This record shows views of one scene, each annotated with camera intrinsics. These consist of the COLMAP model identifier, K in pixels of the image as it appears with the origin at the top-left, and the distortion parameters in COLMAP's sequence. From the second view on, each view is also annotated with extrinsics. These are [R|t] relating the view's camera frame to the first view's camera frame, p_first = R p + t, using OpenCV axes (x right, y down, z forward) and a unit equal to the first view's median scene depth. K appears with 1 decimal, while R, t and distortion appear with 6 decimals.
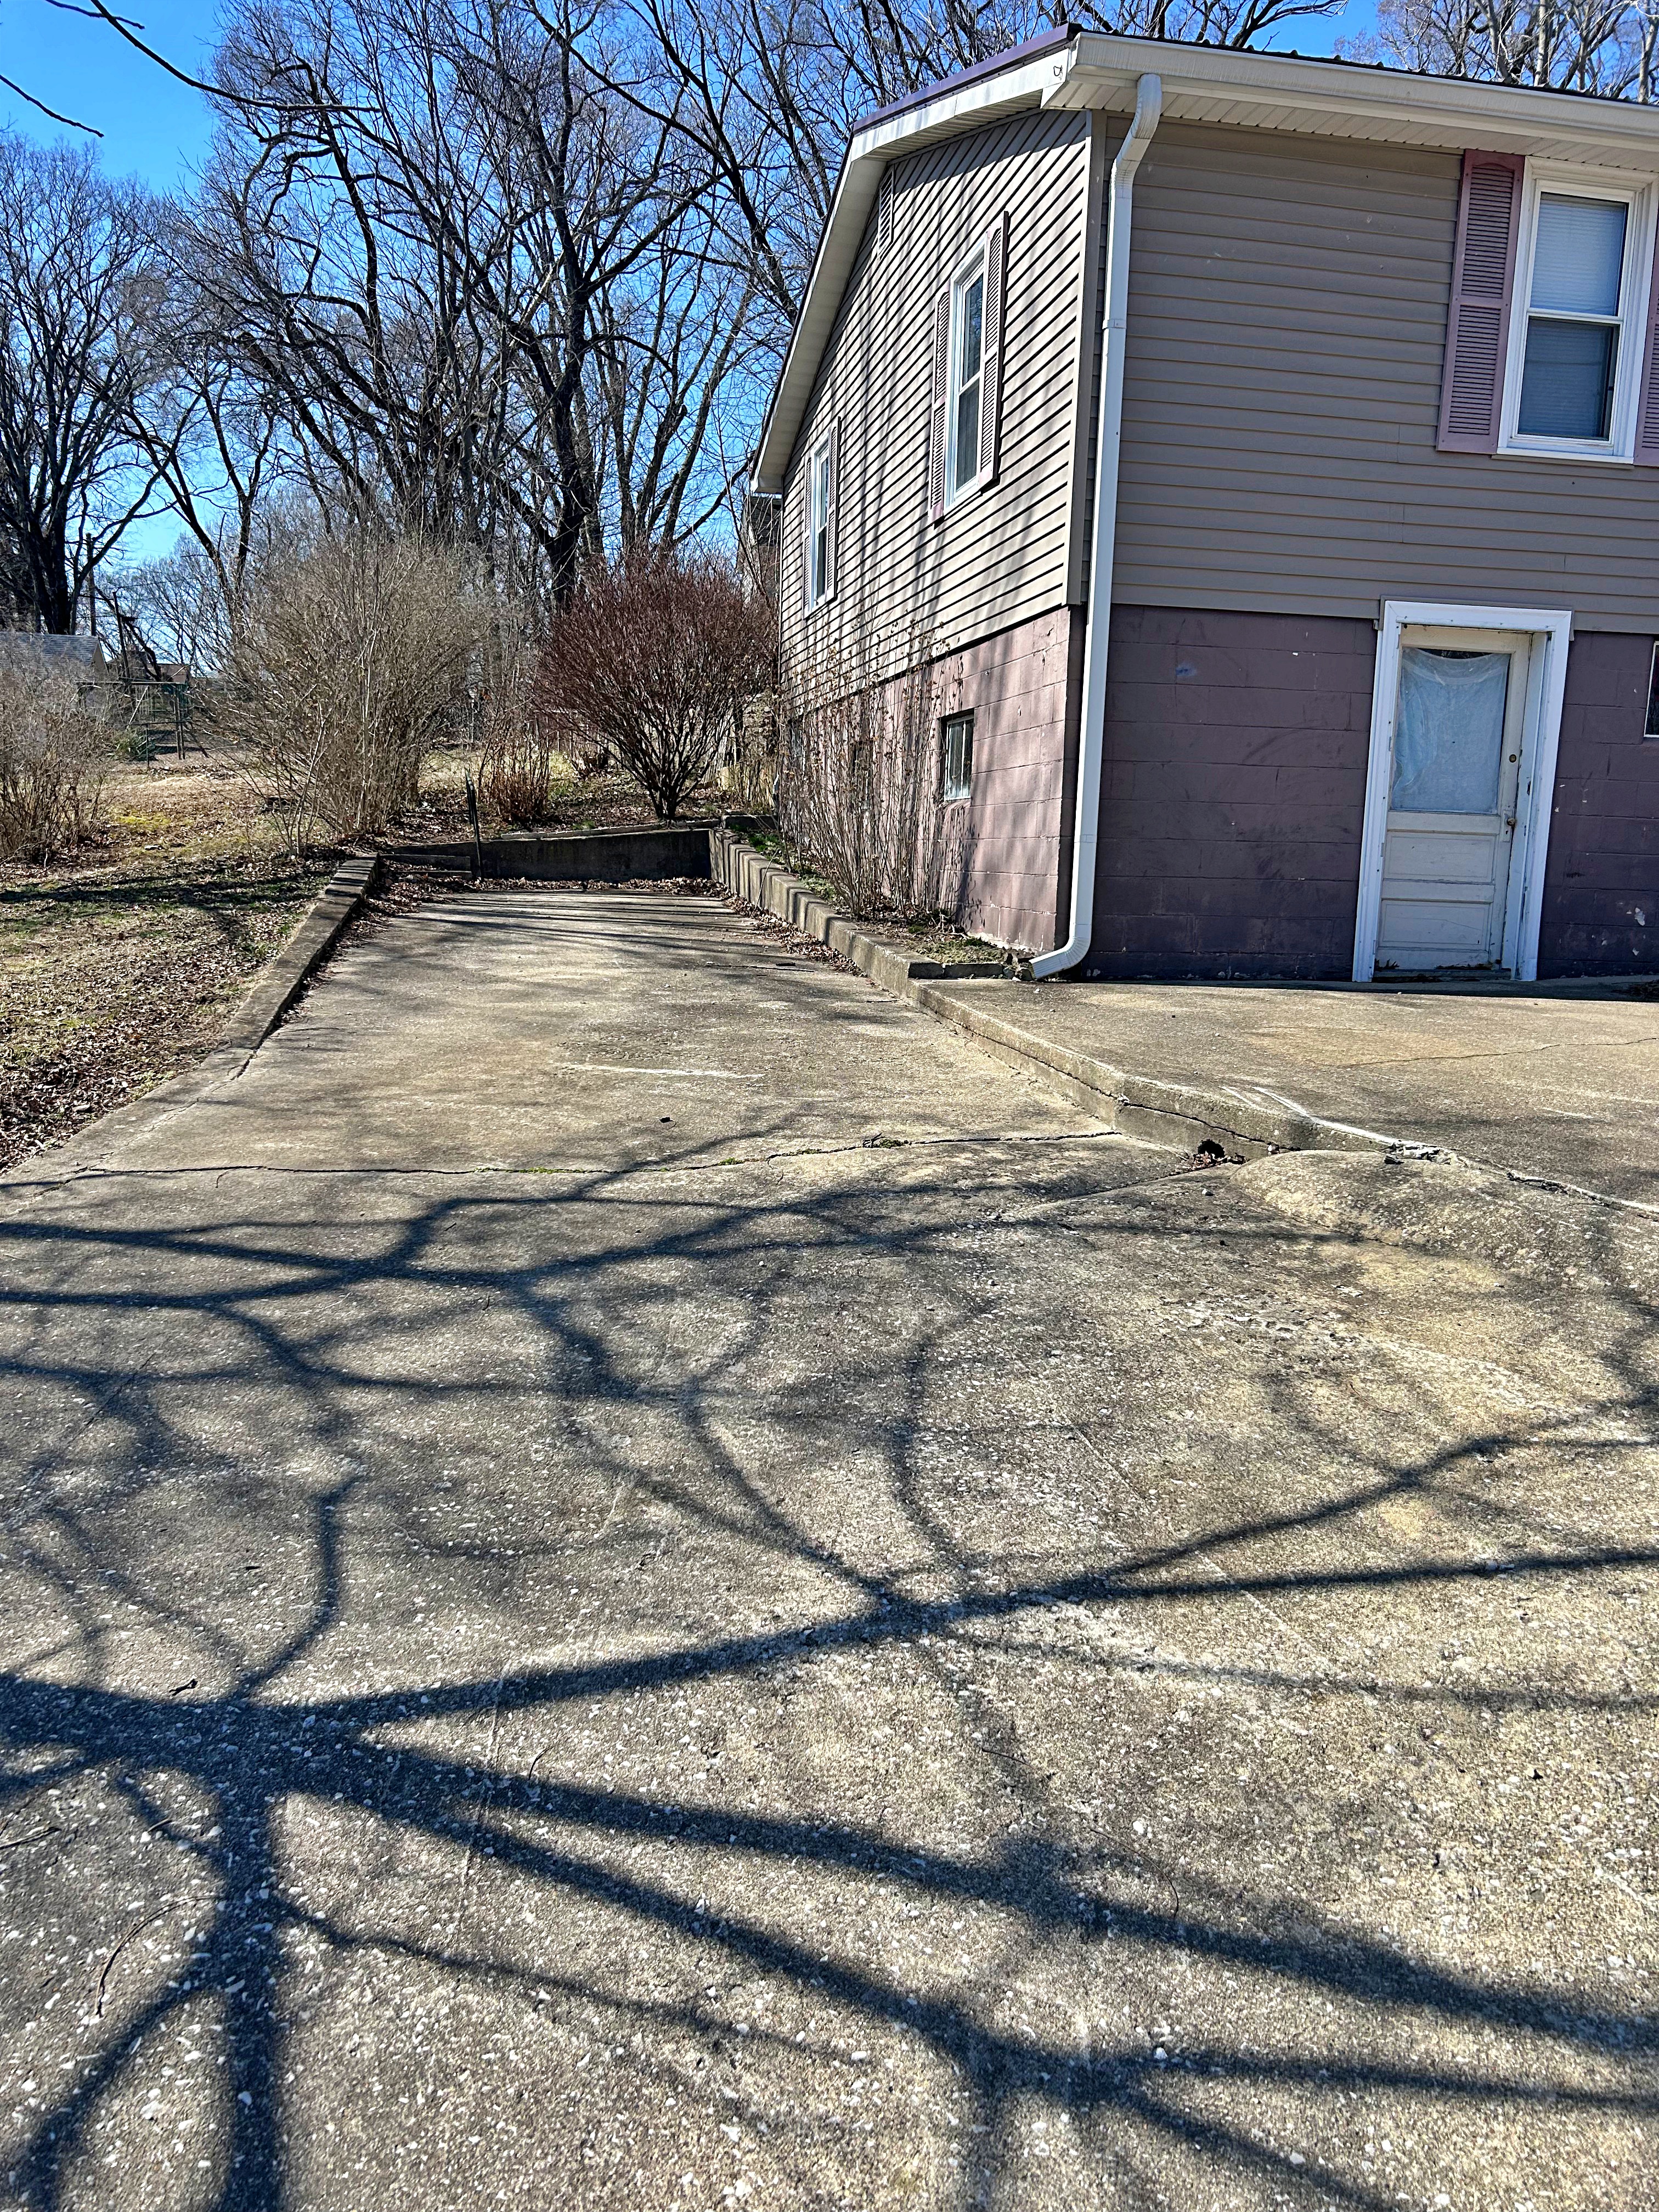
lens RADIAL K [[1678.6, 0, 829.5], [0, 1678.6, 1106.0], [0, 0, 1]] dist [0.052152, -0.082208]
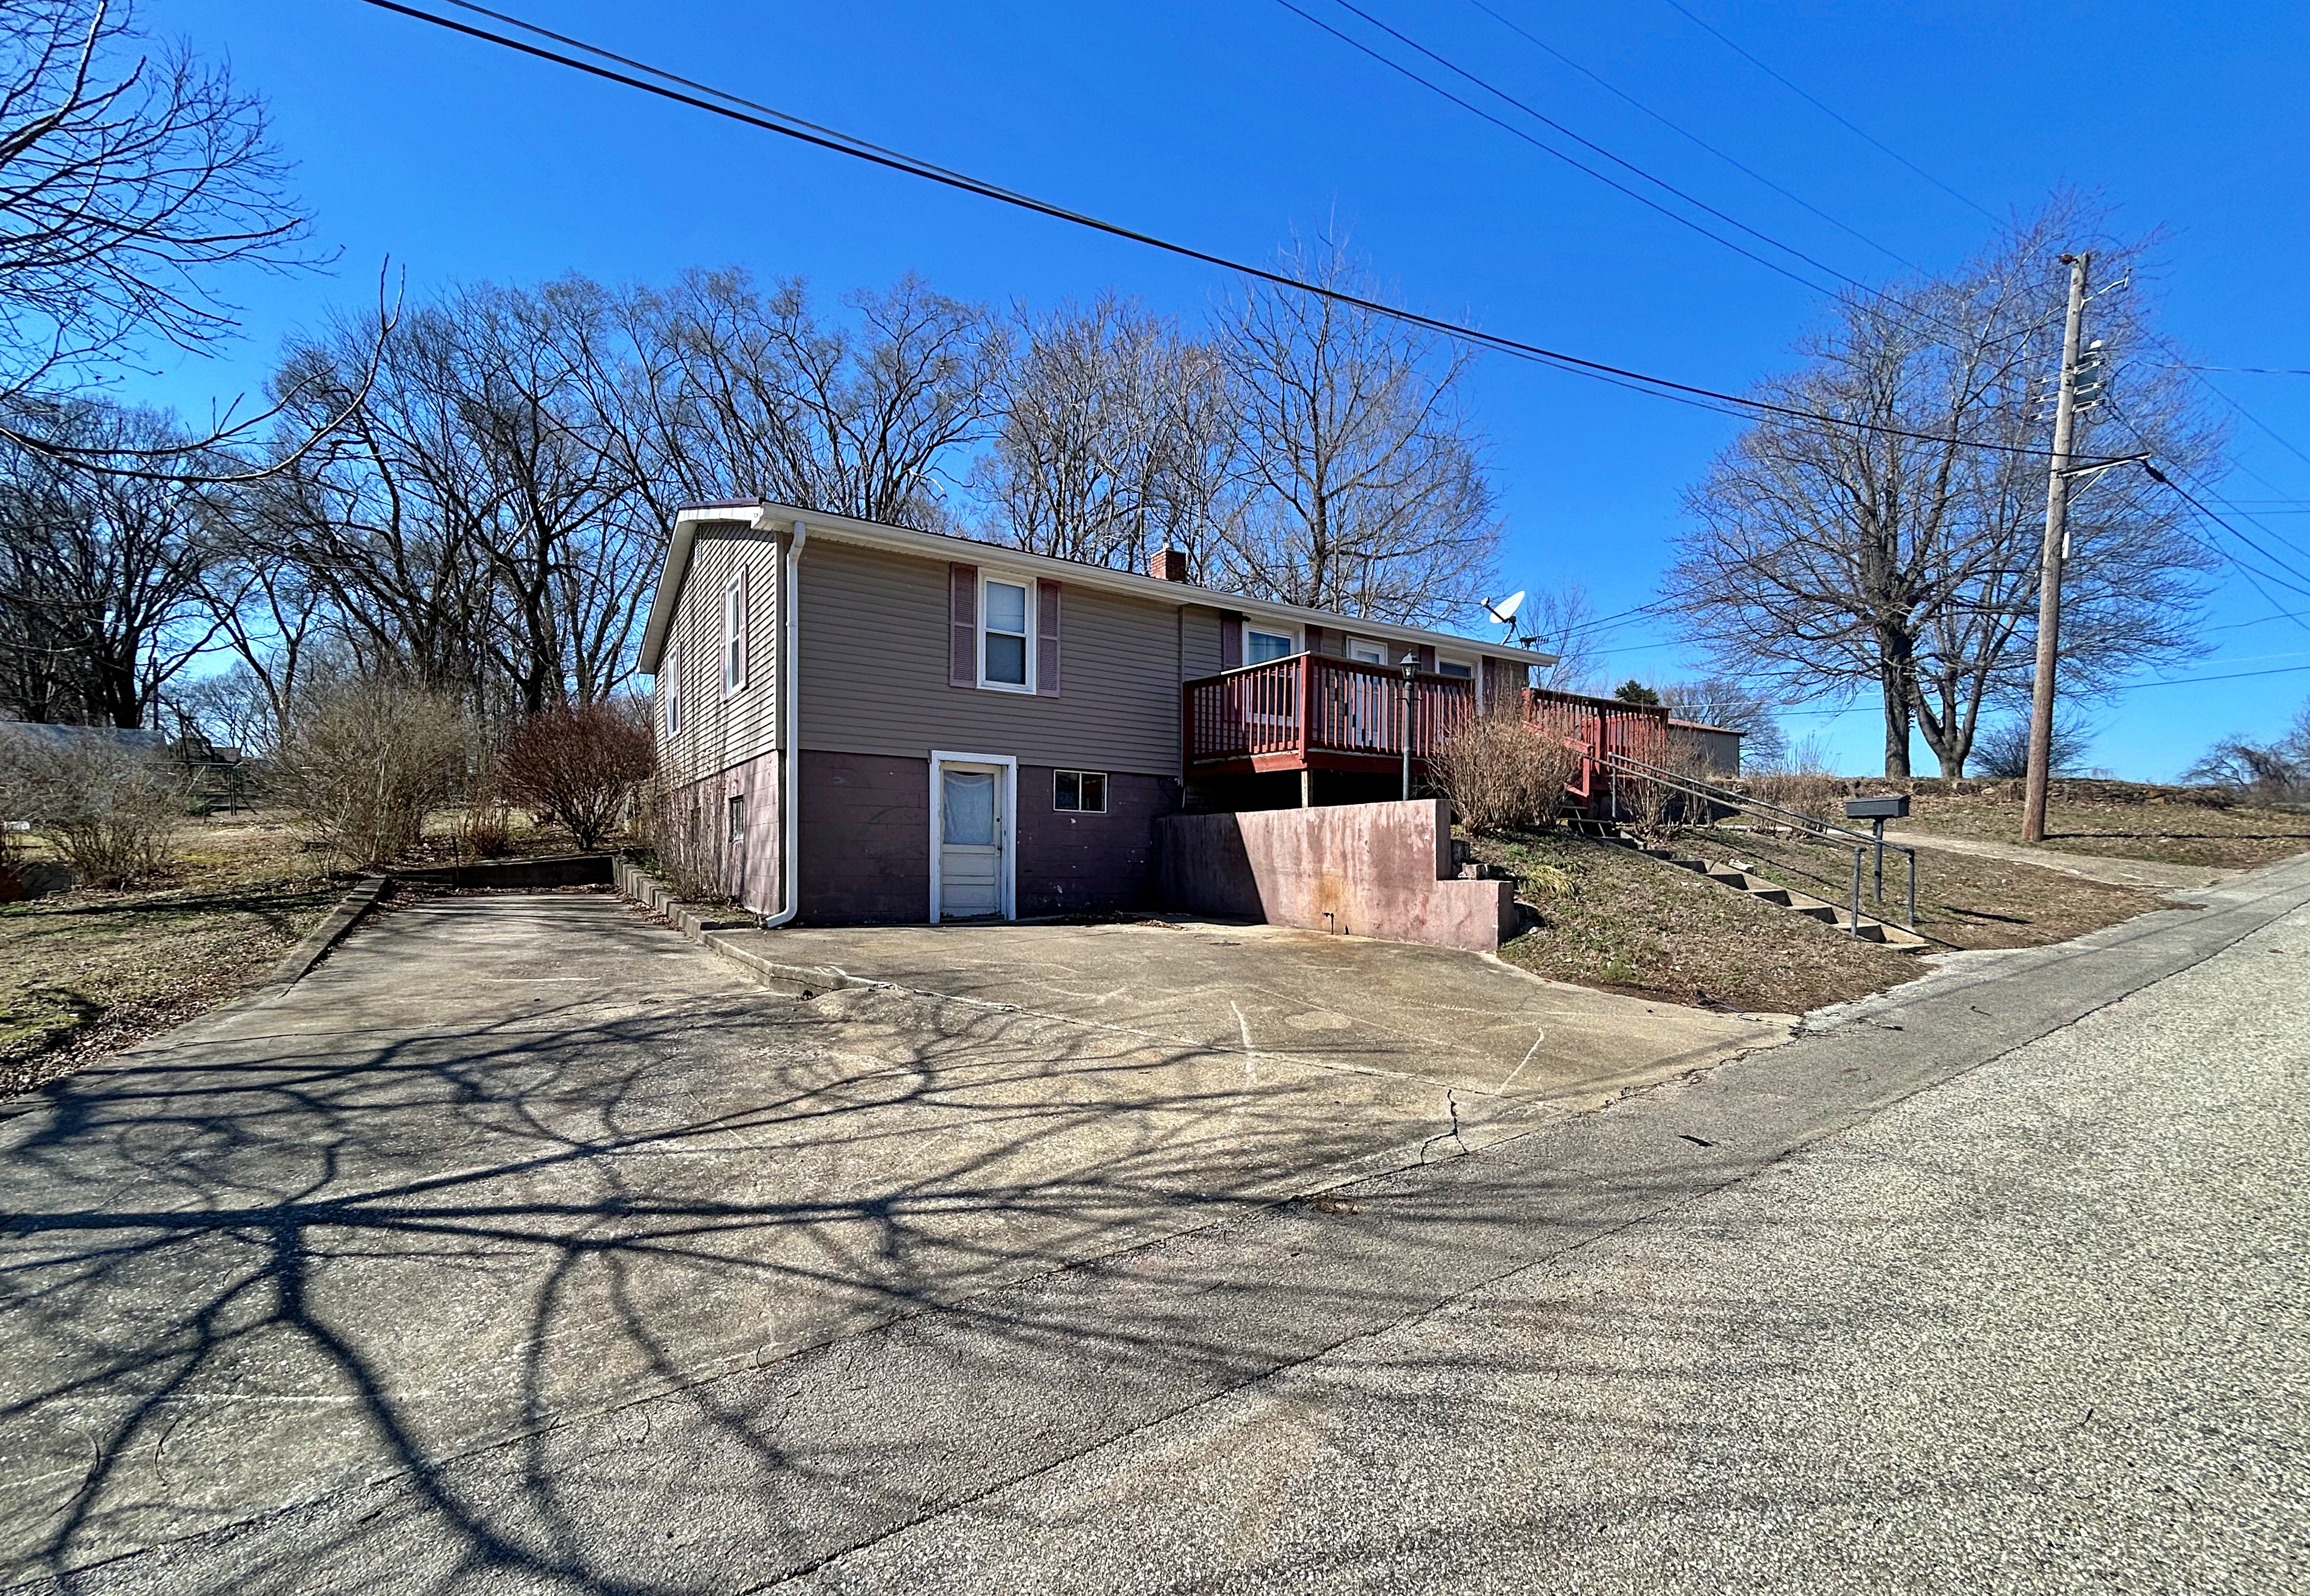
lens RADIAL K [[1100.3, 0, 1224.8], [0, 1100.3, 874.0], [0, 0, 1]] dist [-0.031059, 0.016631]
pose [[0.926282, -0.026507, 0.375898, 0.136062], [0.077729, 0.989511, -0.121761, 0.062012], [-0.368727, 0.142003, 0.918627, -0.411735]]
